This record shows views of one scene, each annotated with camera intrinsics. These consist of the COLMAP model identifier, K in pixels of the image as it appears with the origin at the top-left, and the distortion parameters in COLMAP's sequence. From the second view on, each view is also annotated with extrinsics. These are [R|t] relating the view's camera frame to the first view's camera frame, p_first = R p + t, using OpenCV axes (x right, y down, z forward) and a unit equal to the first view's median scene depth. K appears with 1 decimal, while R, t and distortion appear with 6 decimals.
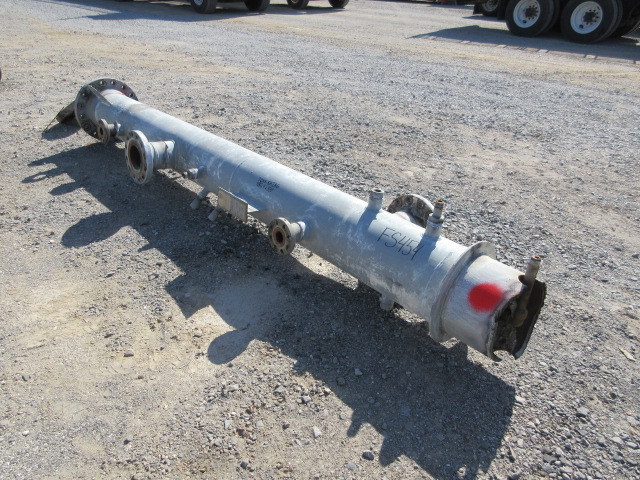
lens RADIAL K [[490.1, 0, 320.0], [0, 490.1, 240.0], [0, 0, 1]] dist [0.006925, 0.002756]
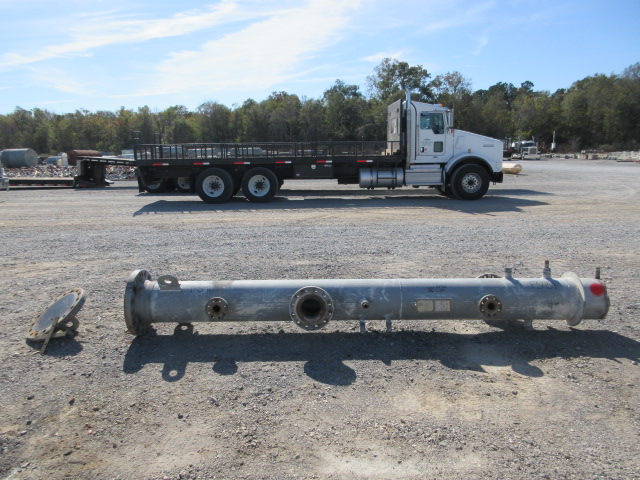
lens RADIAL K [[490.1, 0, 320.0], [0, 490.1, 240.0], [0, 0, 1]] dist [0.006925, 0.002756]
pose [[0.672909, -0.157205, 0.722828, -1.238445], [0.381878, 0.910704, -0.157440, -0.129111], [-0.633532, 0.381975, 0.672854, 0.121473]]
